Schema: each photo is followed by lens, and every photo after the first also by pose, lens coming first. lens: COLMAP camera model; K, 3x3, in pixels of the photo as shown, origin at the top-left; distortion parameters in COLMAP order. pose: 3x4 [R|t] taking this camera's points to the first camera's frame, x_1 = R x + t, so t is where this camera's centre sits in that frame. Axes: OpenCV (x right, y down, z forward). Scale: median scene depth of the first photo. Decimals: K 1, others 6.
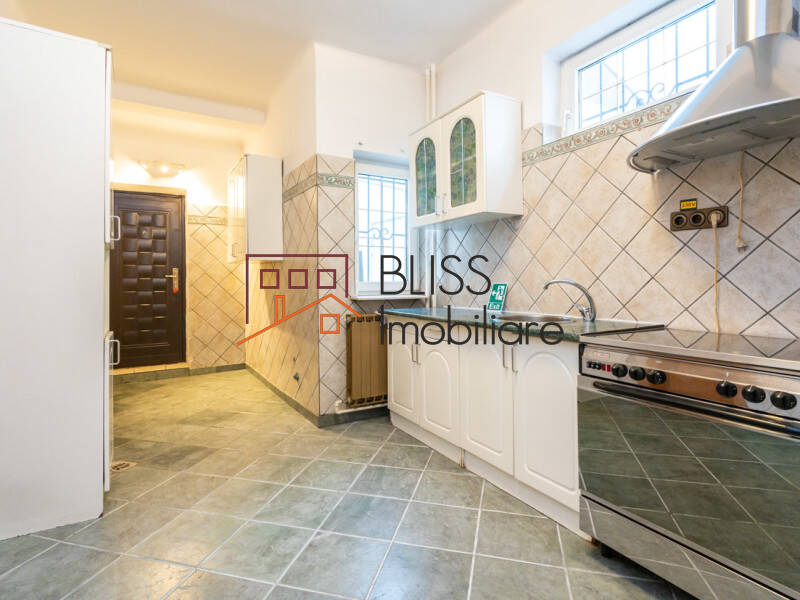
lens RADIAL K [[418.2, 0, 393.1], [0, 418.2, 281.0], [0, 0, 1]] dist [0.004675, 0.004331]
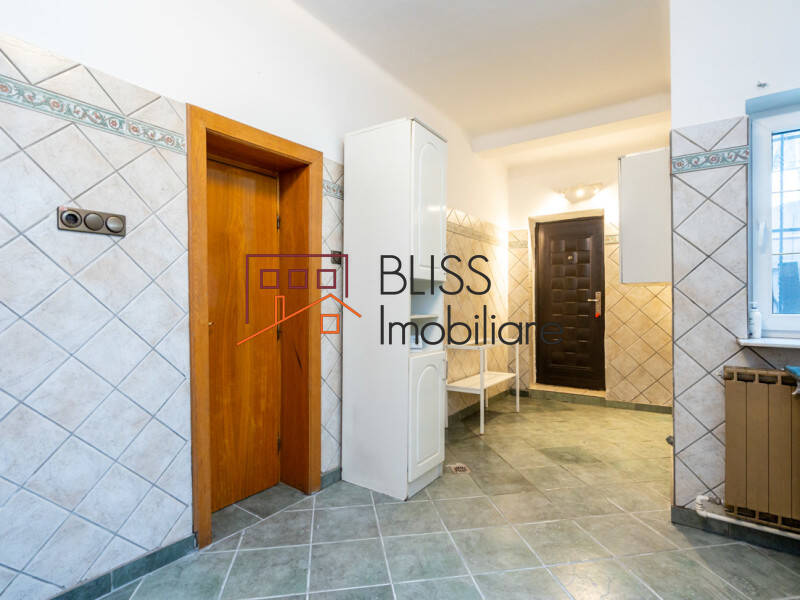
lens RADIAL K [[418.2, 0, 400.5], [0, 418.2, 299.4], [0, 0, 1]] dist [0.004675, 0.004331]
pose [[0.439242, 0.003169, -0.898363, 0.248538], [-0.006475, 0.999979, 0.000361, -0.018017], [0.898345, 0.005658, 0.439254, 0.279572]]
